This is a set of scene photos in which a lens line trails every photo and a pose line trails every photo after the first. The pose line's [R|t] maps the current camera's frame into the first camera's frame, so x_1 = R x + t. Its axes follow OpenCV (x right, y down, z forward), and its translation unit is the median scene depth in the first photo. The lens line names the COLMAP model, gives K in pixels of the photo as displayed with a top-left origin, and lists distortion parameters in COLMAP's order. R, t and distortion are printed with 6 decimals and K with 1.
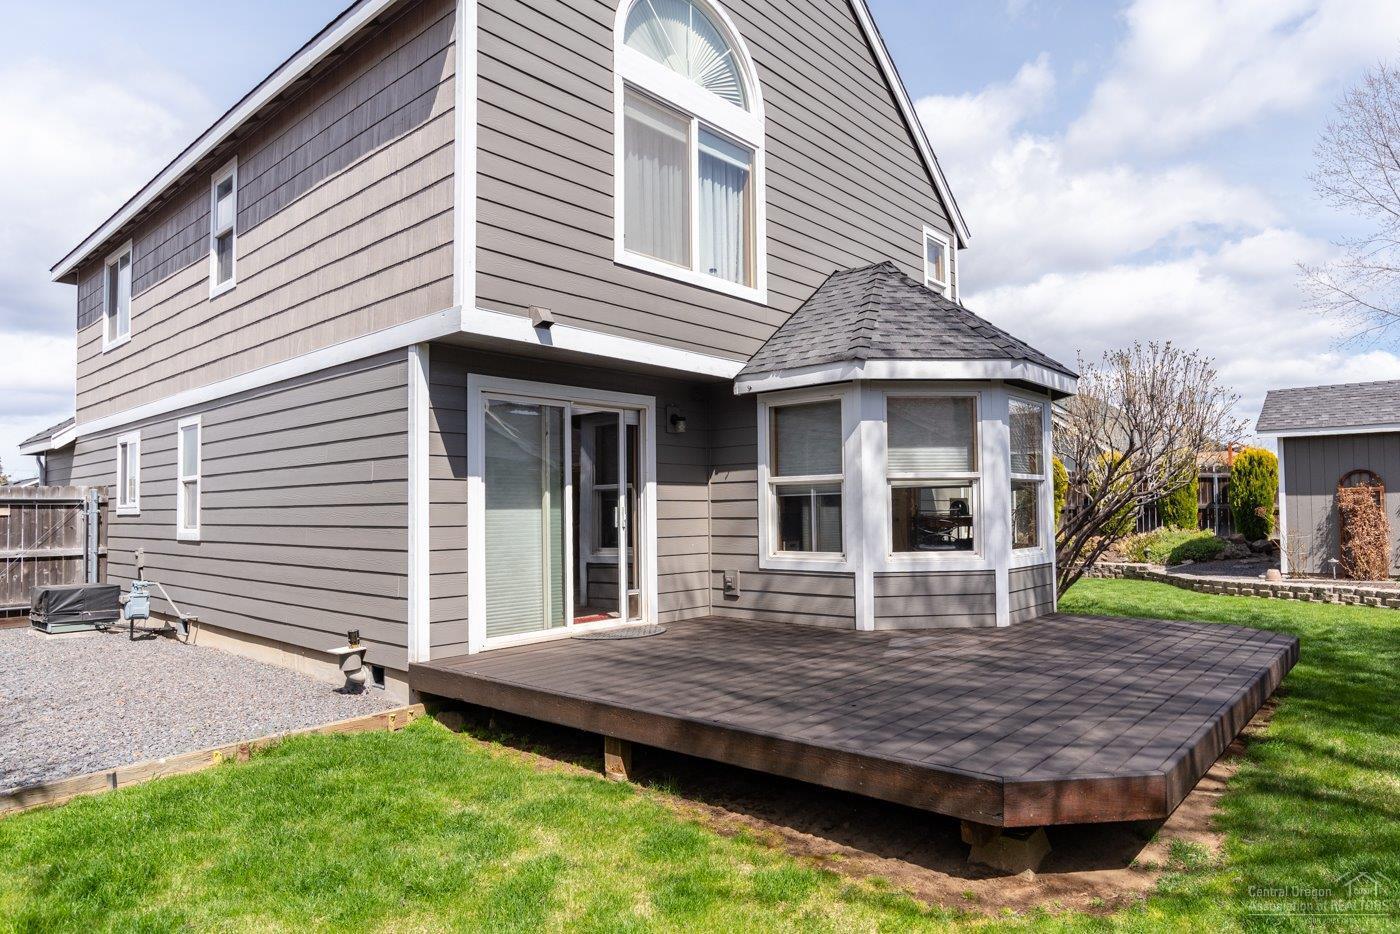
lens RADIAL K [[834.0, 0, 754.4], [0, 834.0, 469.3], [0, 0, 1]] dist [-0.036570, 0.021973]
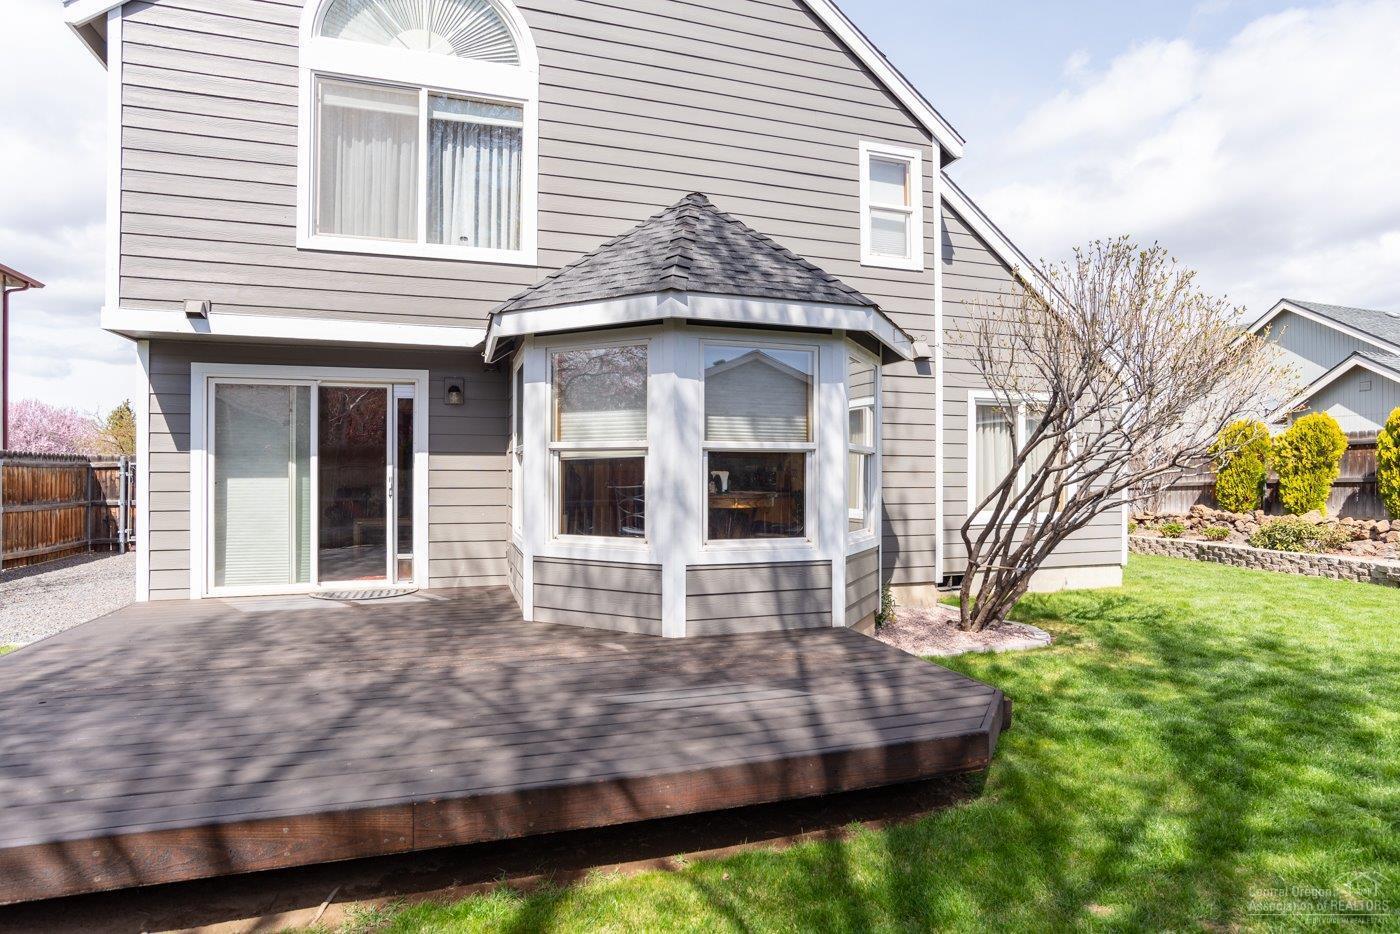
lens RADIAL K [[733.5, 0, 700.0], [0, 733.5, 467.0], [0, 0, 1]] dist [-0.036500, 0.001816]
pose [[0.847761, 0.010972, -0.530265, 0.679483], [0.012460, 0.999098, 0.040593, 0.000327], [0.530232, -0.041021, 0.846860, 0.426444]]
